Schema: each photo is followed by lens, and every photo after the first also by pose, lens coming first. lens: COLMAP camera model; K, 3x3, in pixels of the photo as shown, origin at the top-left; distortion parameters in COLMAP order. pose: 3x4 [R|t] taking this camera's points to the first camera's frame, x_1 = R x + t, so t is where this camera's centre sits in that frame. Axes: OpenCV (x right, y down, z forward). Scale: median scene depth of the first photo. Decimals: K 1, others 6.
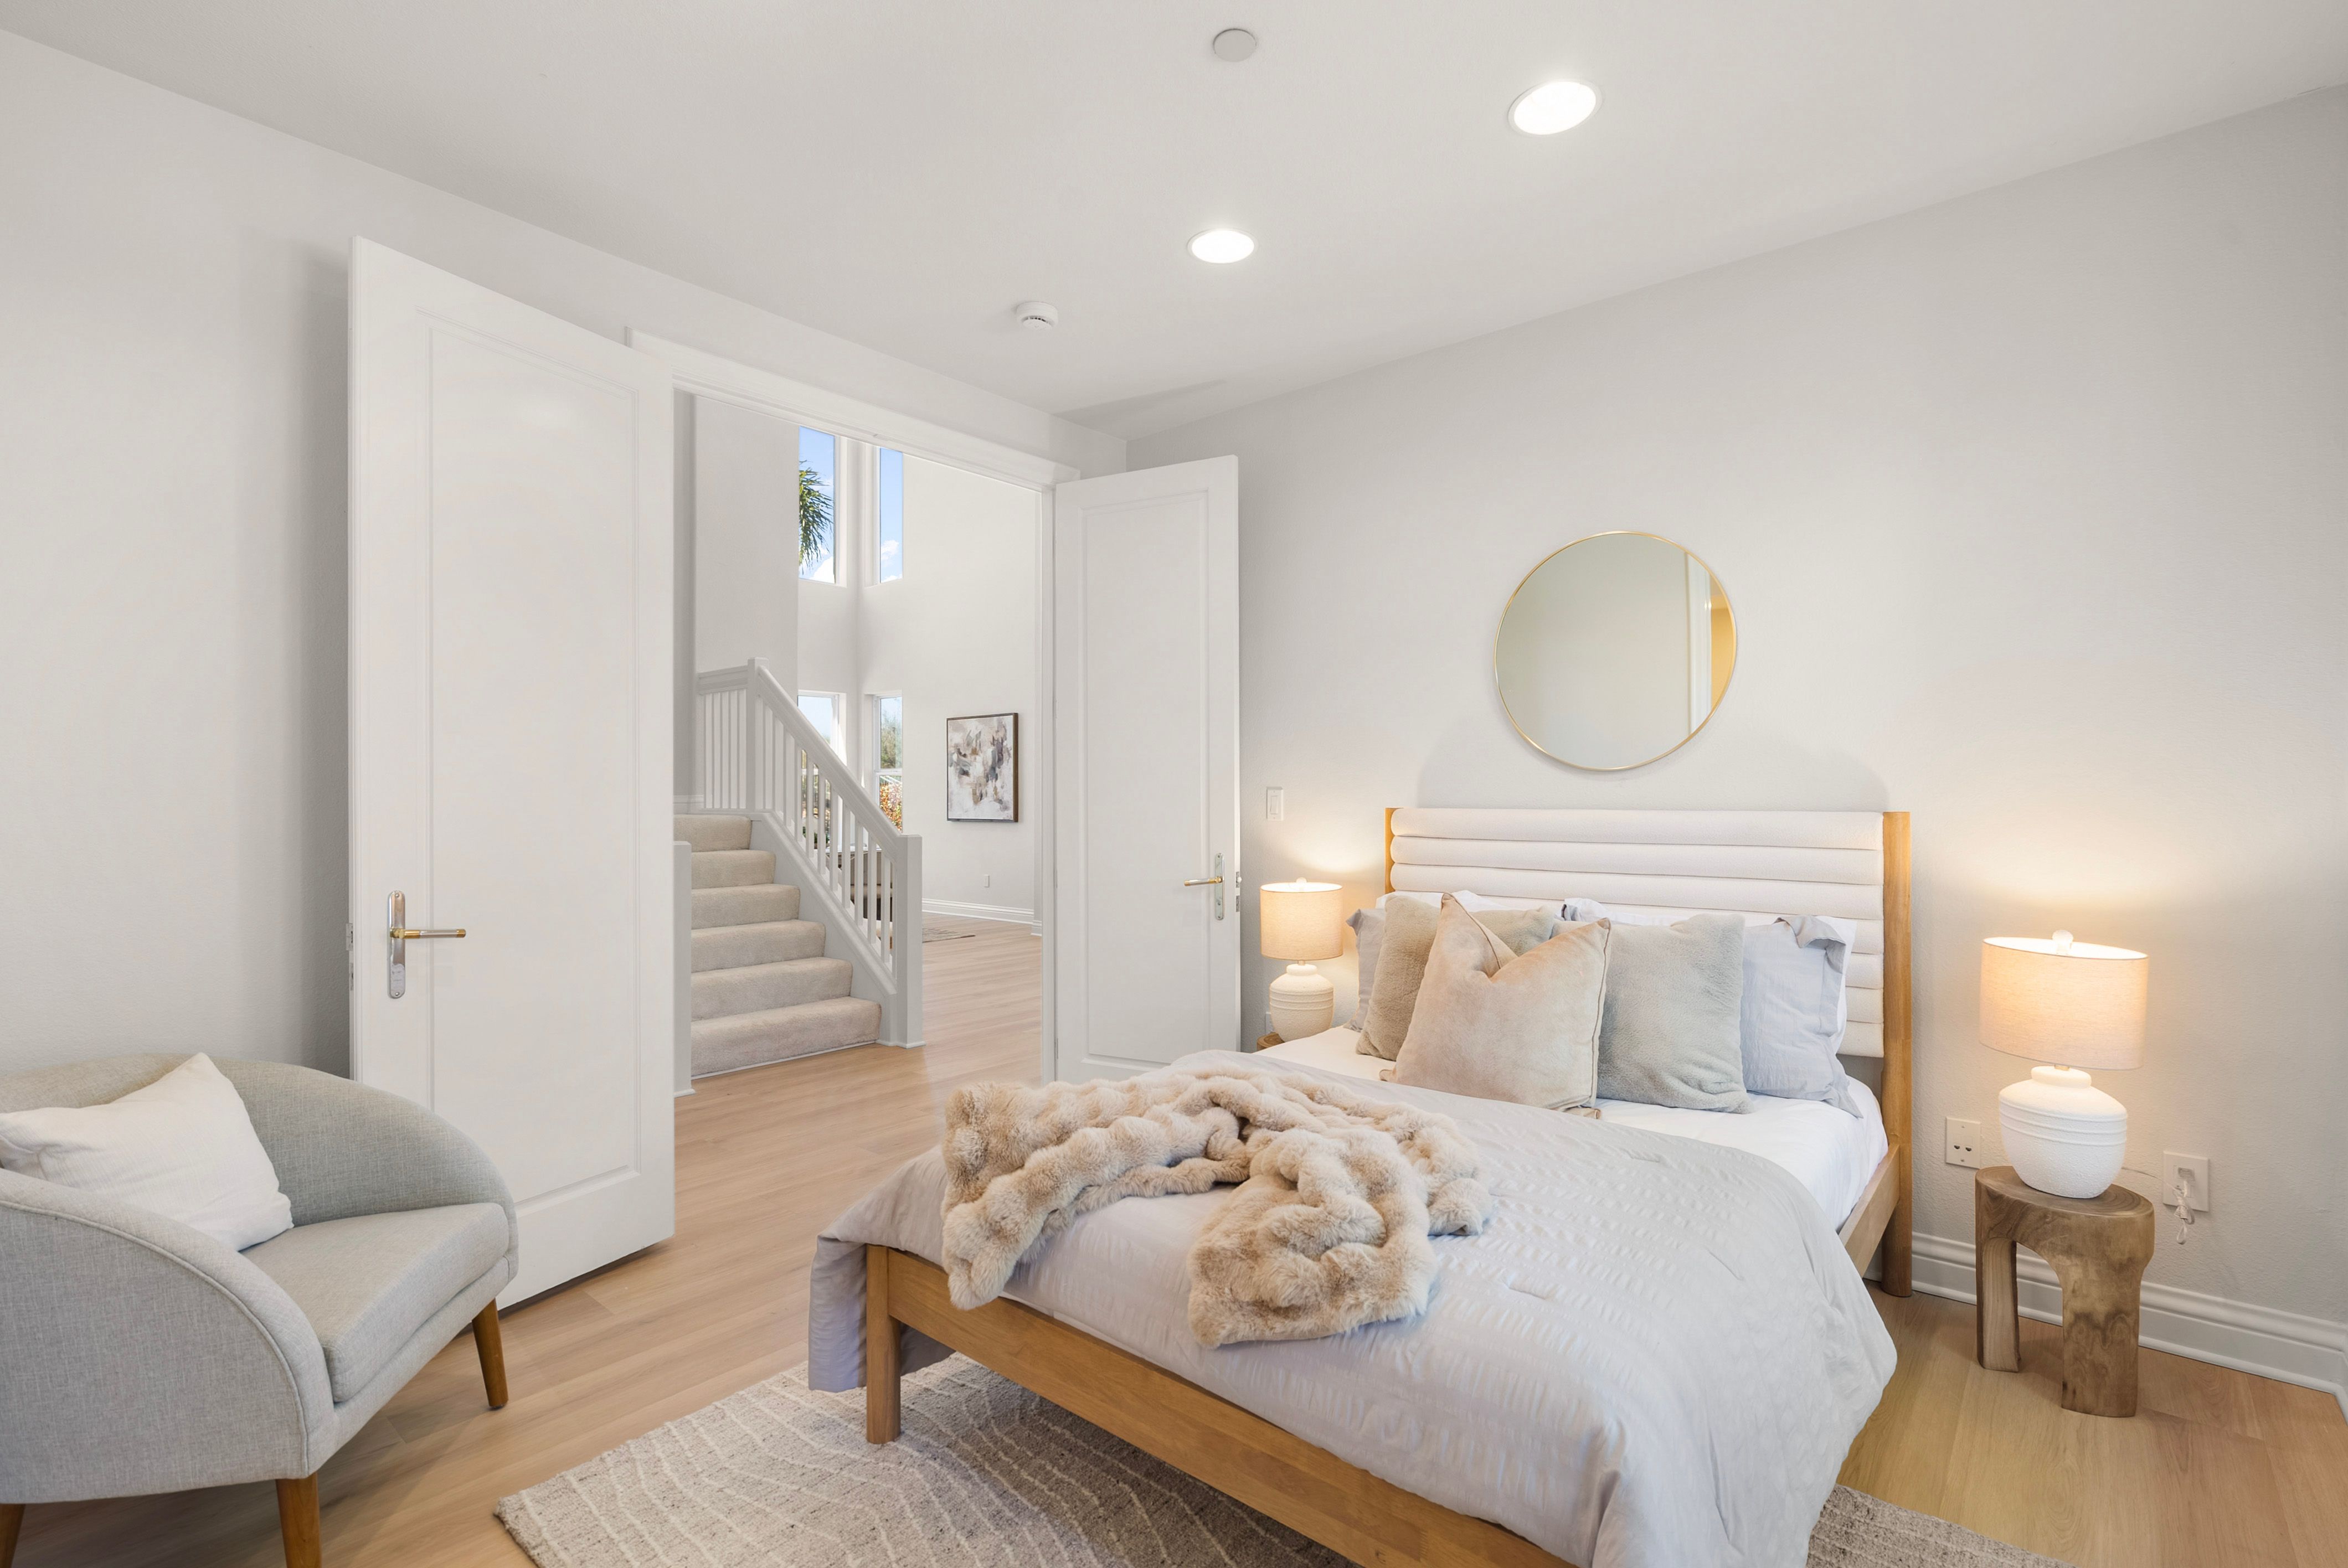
lens RADIAL K [[1061.4, 0, 1171.2], [0, 1061.4, 787.3], [0, 0, 1]] dist [-0.008288, 0.003185]
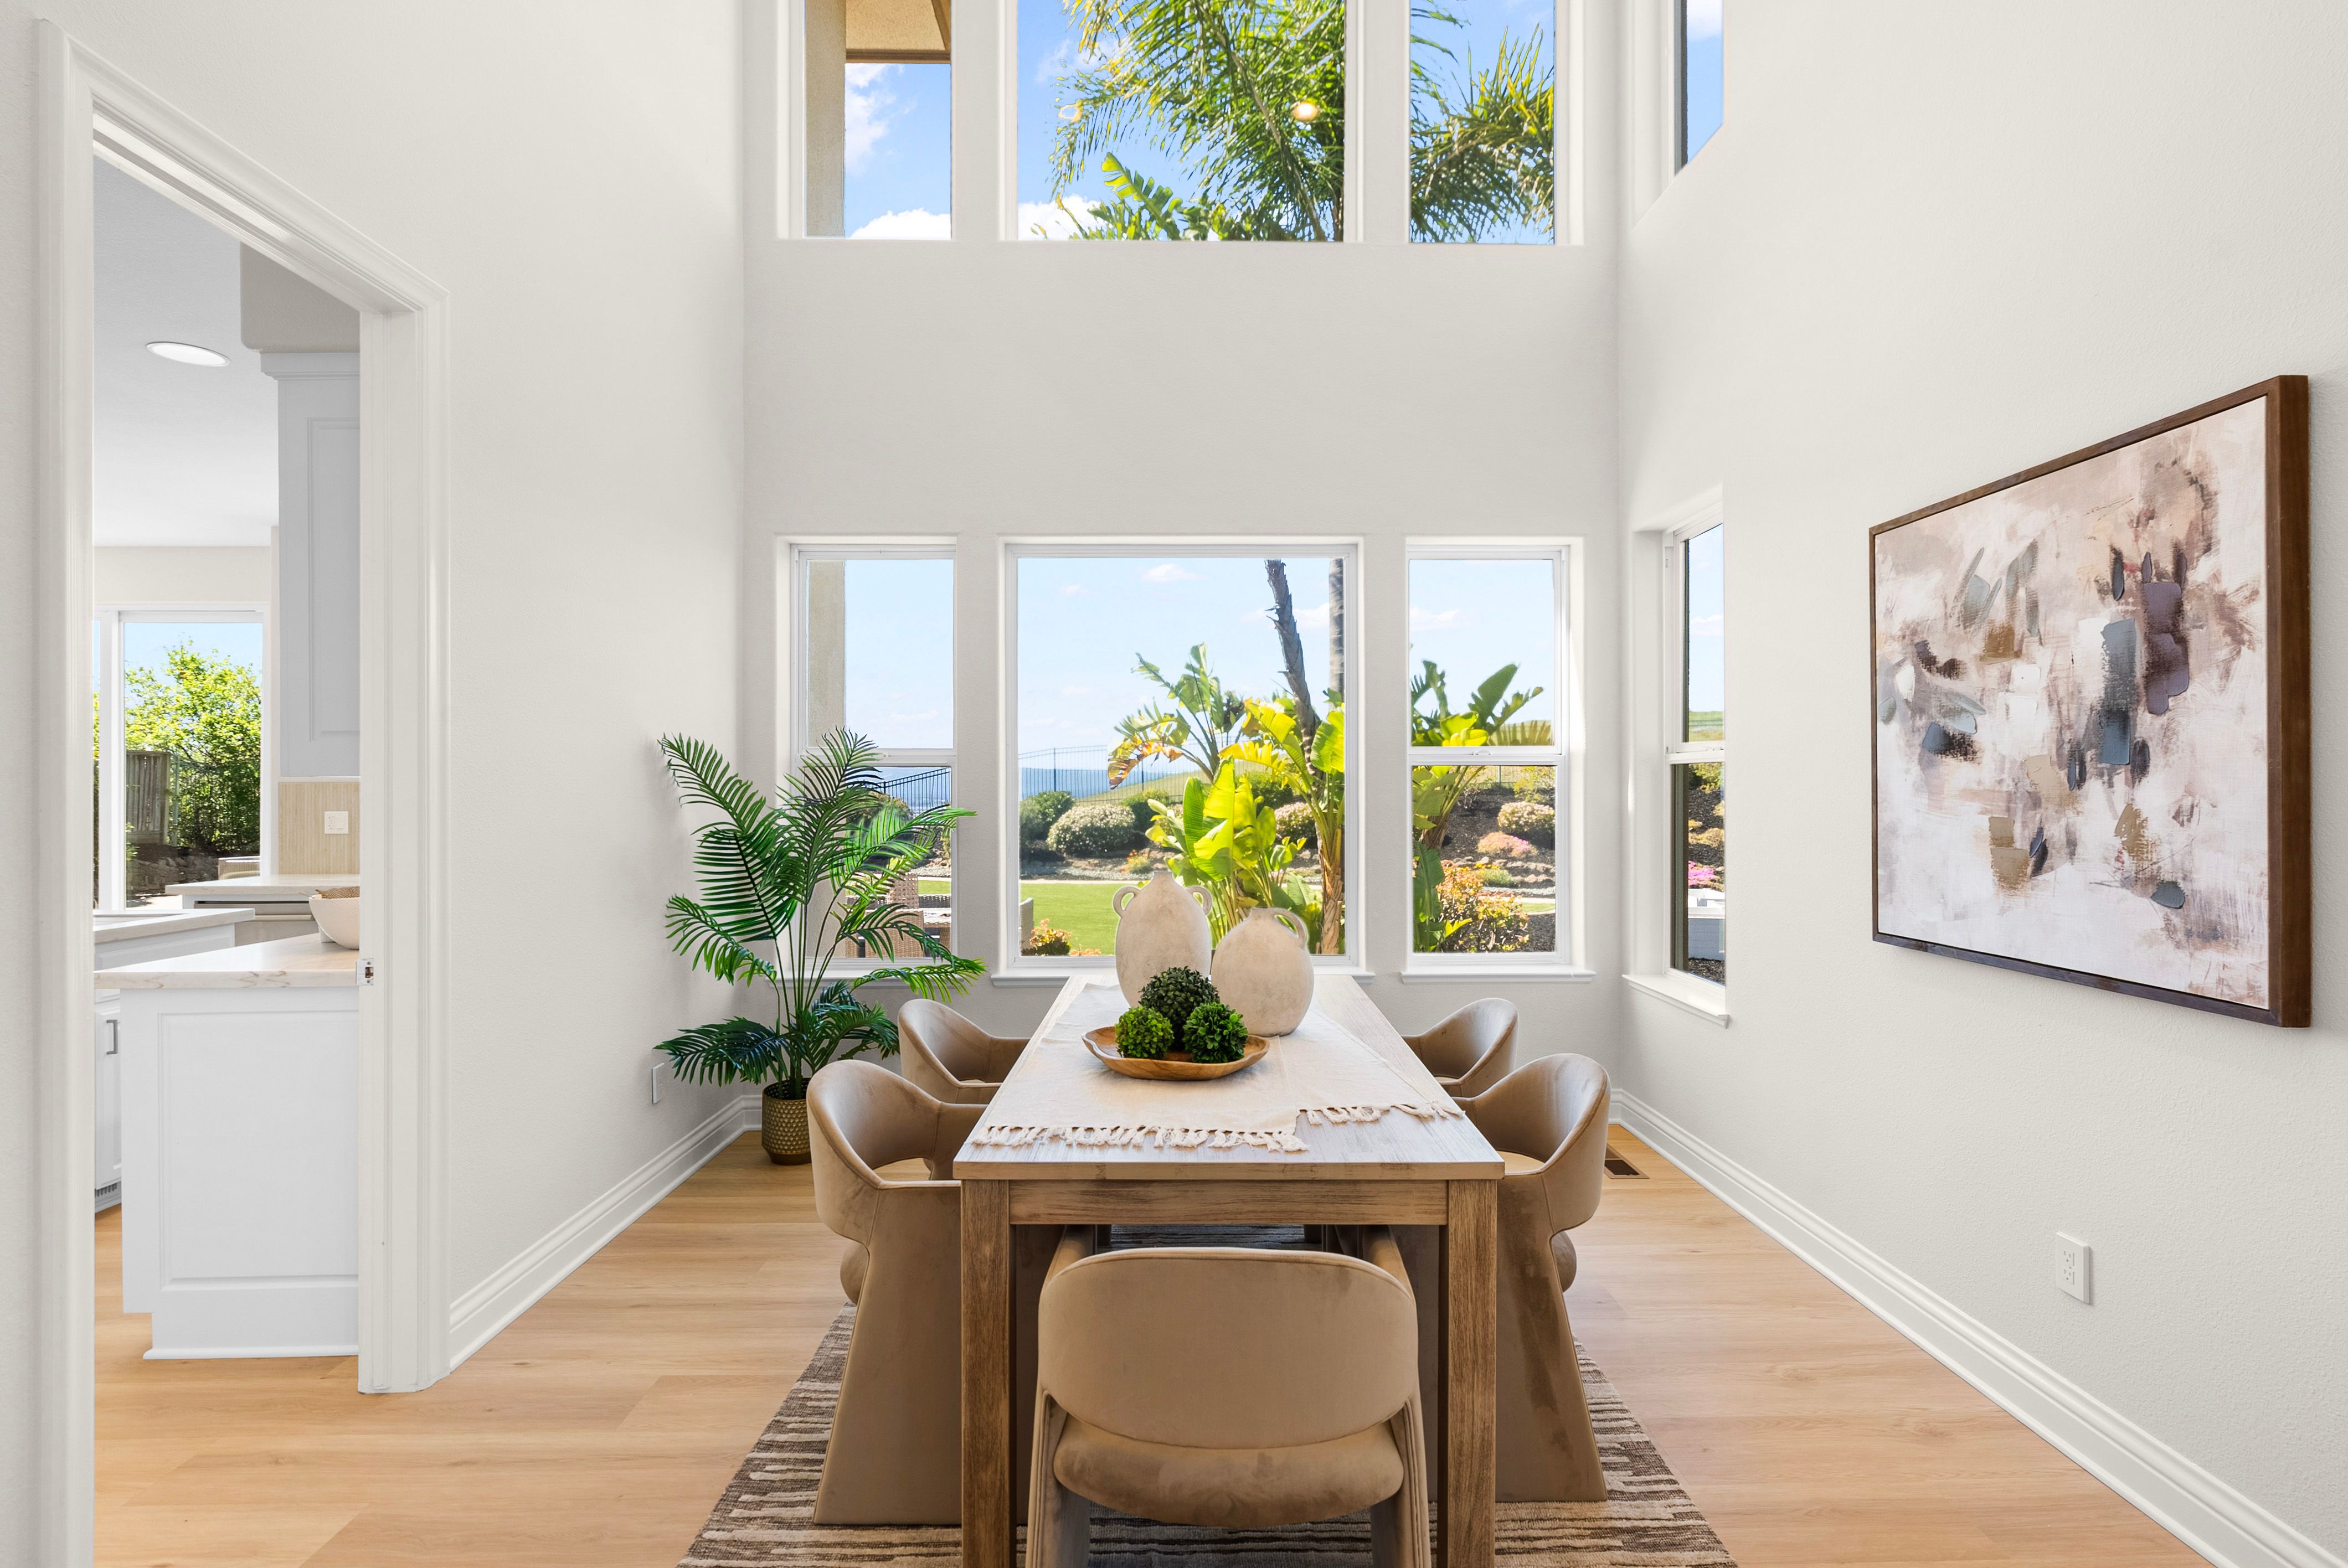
lens RADIAL K [[1111.3, 0, 1187.1], [0, 1111.3, 787.1], [0, 0, 1]] dist [0.004440, -0.000338]
pose [[0.662993, -0.001484, -0.748624, -0.126219], [0.007630, 0.999959, 0.004775, -0.007118], [0.748587, -0.008878, 0.662977, 0.728437]]
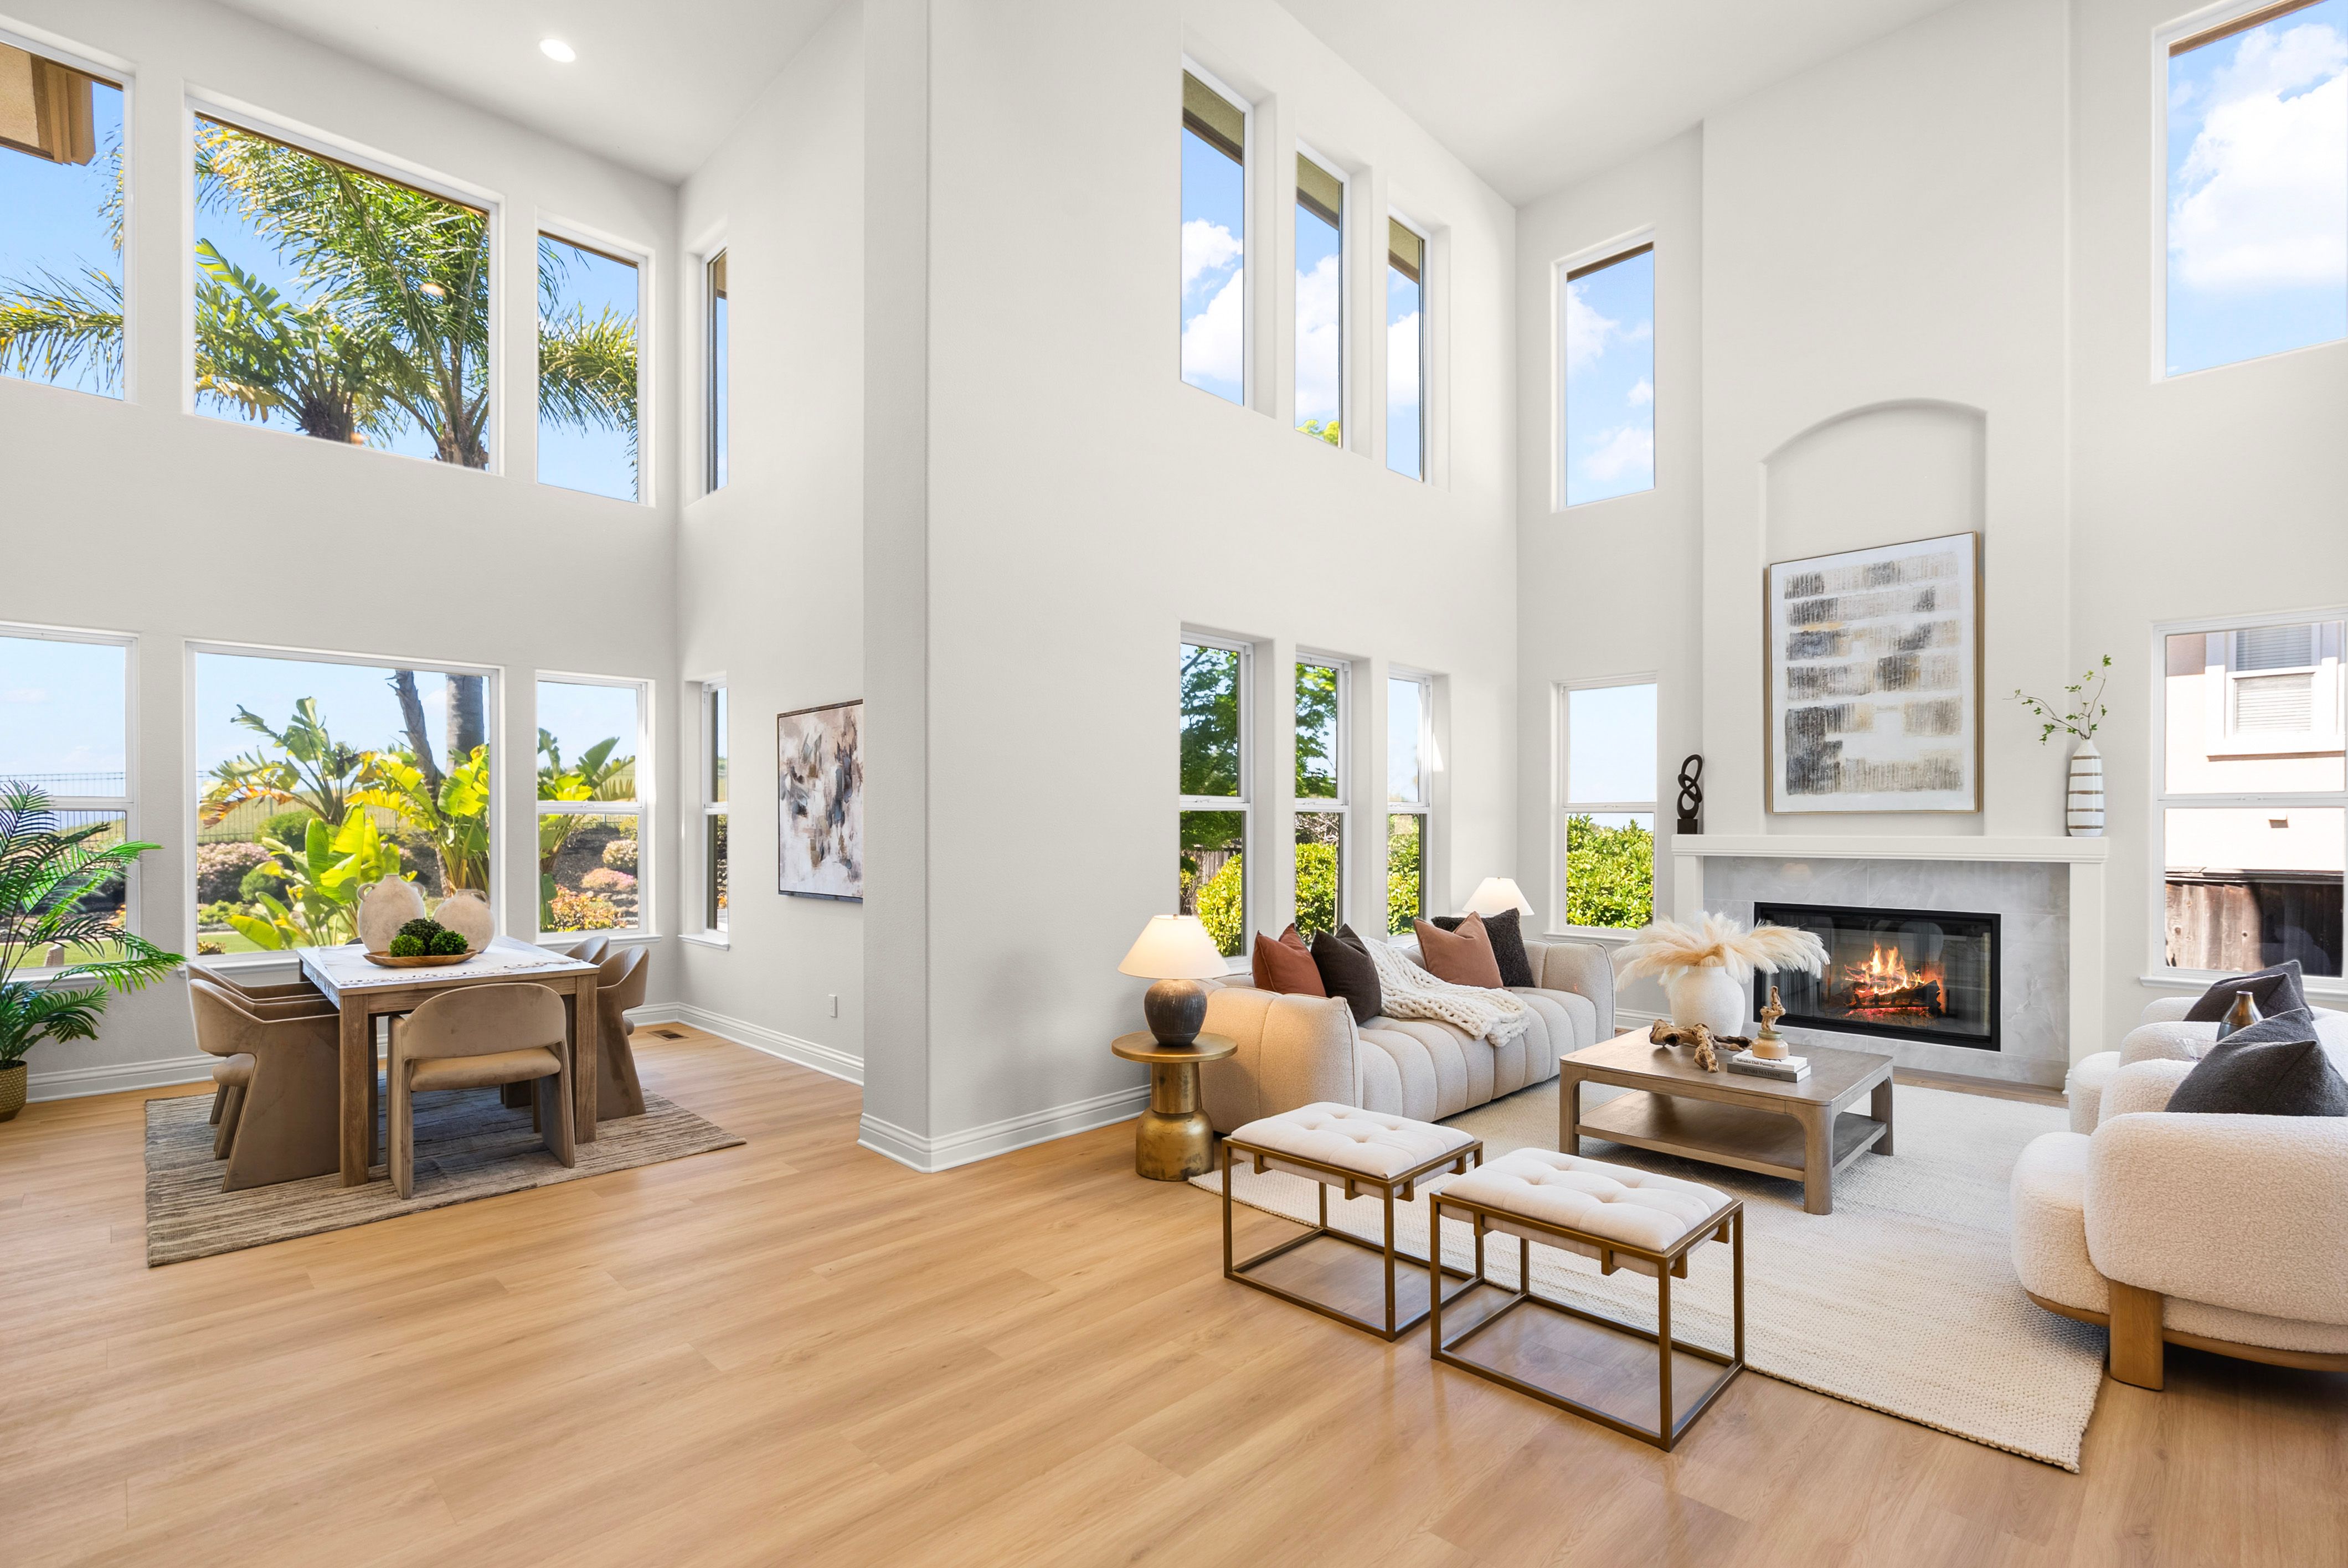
lens RADIAL K [[1061.4, 0, 1196.3], [0, 1061.4, 826.5], [0, 0, 1]] dist [-0.008288, 0.003185]
pose [[0.997975, -0.001180, -0.063601, 0.050899], [0.001728, 0.999962, 0.008562, -0.009641], [0.063588, -0.008655, 0.997939, 0.458783]]
